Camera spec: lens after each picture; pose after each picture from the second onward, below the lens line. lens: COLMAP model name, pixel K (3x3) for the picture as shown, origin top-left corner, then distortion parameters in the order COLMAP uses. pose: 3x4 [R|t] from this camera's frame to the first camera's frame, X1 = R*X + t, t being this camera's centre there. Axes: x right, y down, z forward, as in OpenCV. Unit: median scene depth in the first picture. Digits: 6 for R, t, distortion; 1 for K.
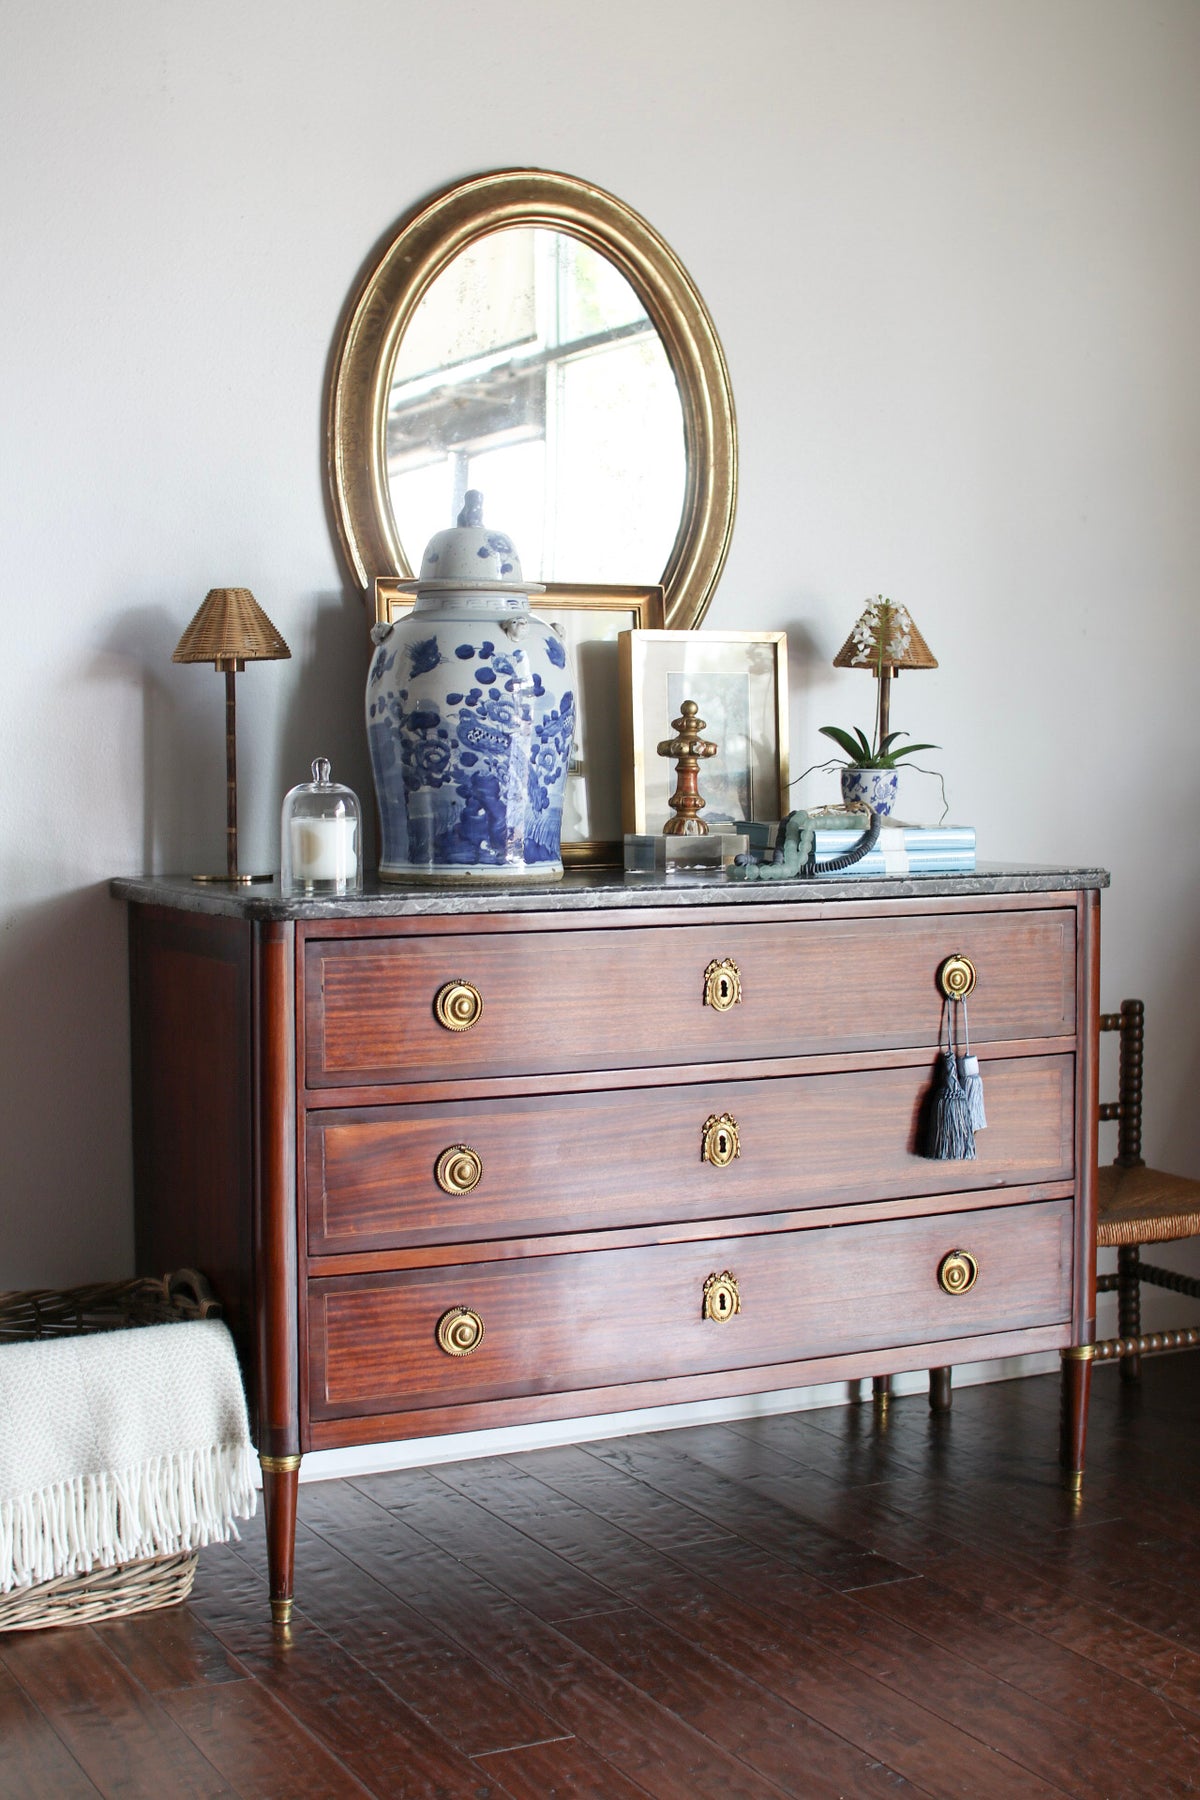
lens RADIAL K [[2517.1, 0, 600.0], [0, 2517.1, 900.0], [0, 0, 1]] dist [-0.183692, 0.279209]
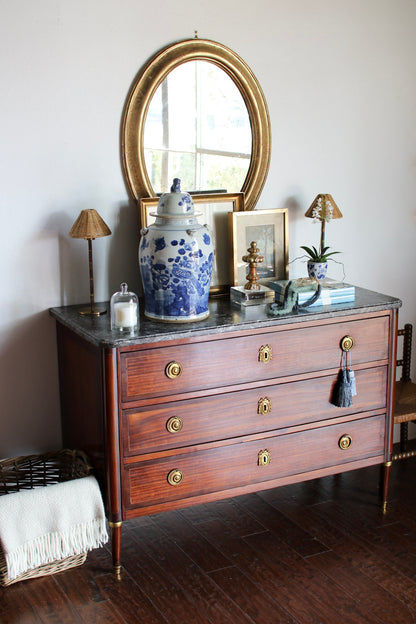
lens RADIAL K [[906.7, 0, 206.2], [0, 906.7, 320.8], [0, 0, 1]] dist [-0.154317, 0.140217]
pose [[0.999952, -0.003982, -0.008963, -0.009479], [0.005516, 0.983987, 0.178154, -0.192008], [0.008110, -0.178195, 0.983962, -0.008388]]
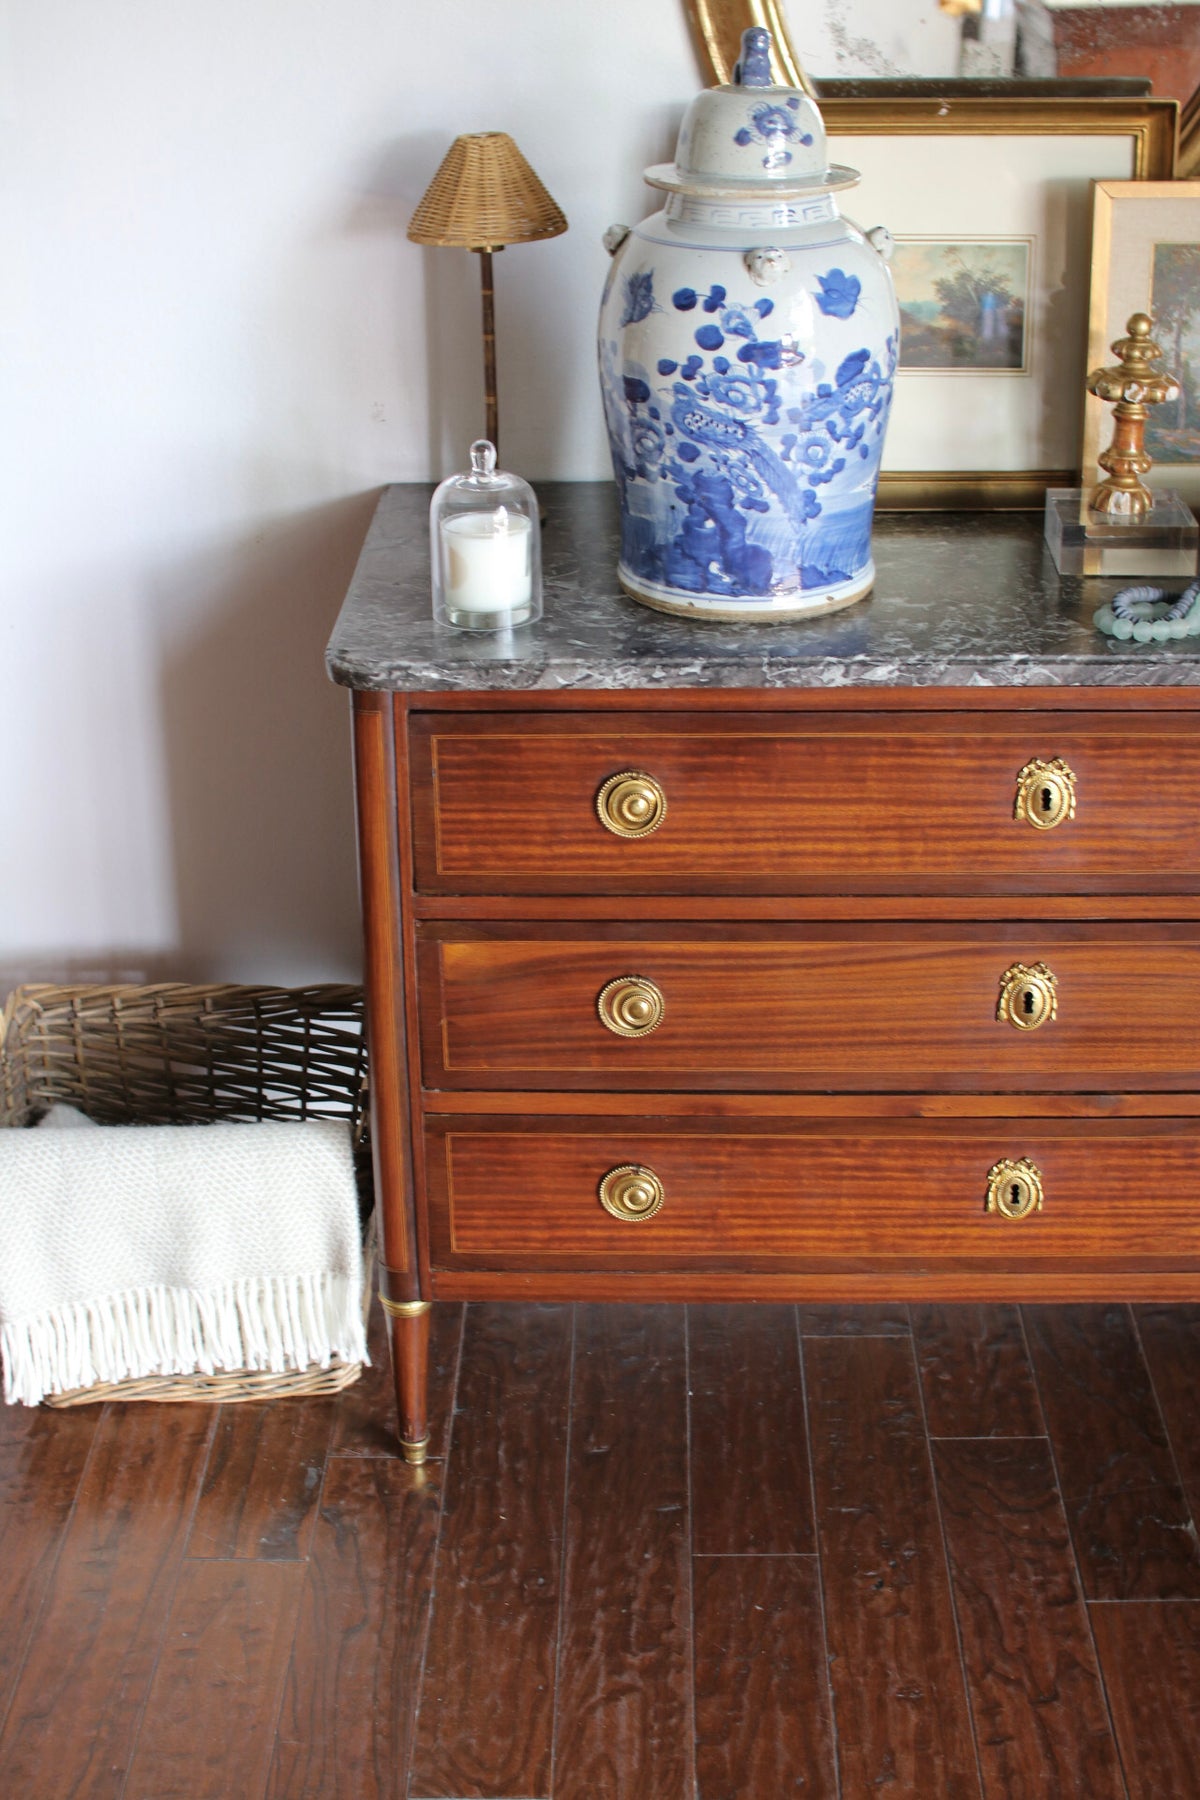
lens RADIAL K [[2517.1, 0, 600.0], [0, 2517.1, 900.0], [0, 0, 1]] dist [-0.183692, 0.279209]
pose [[0.880004, 0.191656, -0.434582, 0.252358], [-0.016368, 0.926667, 0.375527, -0.201193], [0.474684, -0.323351, 0.818608, 0.375709]]
